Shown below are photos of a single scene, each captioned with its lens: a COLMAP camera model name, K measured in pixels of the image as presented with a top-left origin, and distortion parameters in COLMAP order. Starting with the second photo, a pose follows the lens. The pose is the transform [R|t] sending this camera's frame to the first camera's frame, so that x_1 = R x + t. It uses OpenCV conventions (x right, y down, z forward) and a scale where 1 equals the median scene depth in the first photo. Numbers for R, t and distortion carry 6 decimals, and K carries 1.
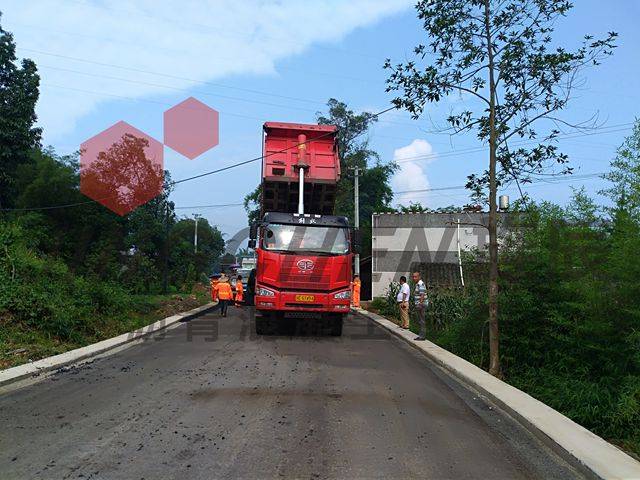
lens RADIAL K [[487.5, 0, 320.0], [0, 487.5, 240.0], [0, 0, 1]] dist [0.012300, -0.001073]
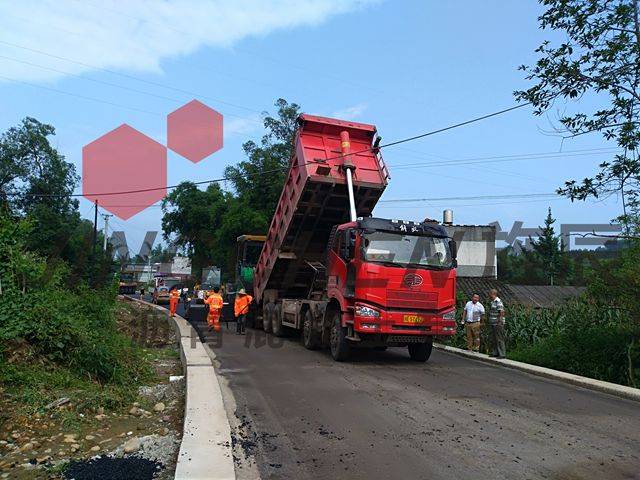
lens RADIAL K [[489.4, 0, 338.6], [0, 489.4, 241.4], [0, 0, 1]] dist [-0.039035, -0.003739]
pose [[0.962878, 0.027818, 0.268499, -0.118166], [-0.024237, 0.999568, -0.016642, -0.000020], [-0.268846, 0.009517, 0.963136, 0.060780]]
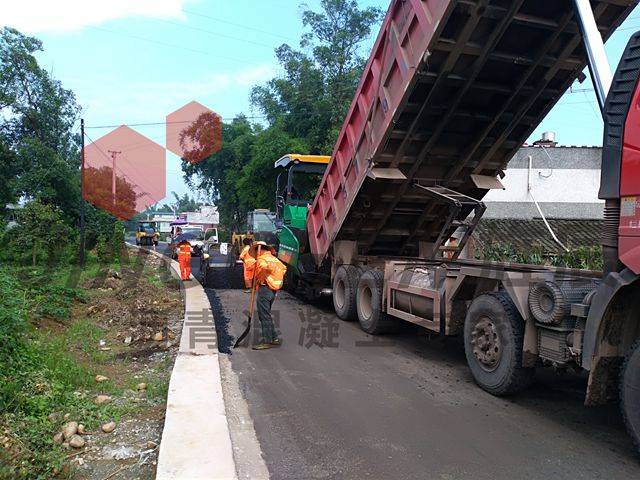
lens RADIAL K [[489.8, 0, 320.0], [0, 489.8, 240.0], [0, 0, 1]] dist [-0.002232, -0.002631]
pose [[0.983681, -0.003497, 0.179888, -0.113389], [-0.012385, 0.996124, 0.087089, 0.017363], [-0.179495, -0.087896, 0.979824, 0.284724]]
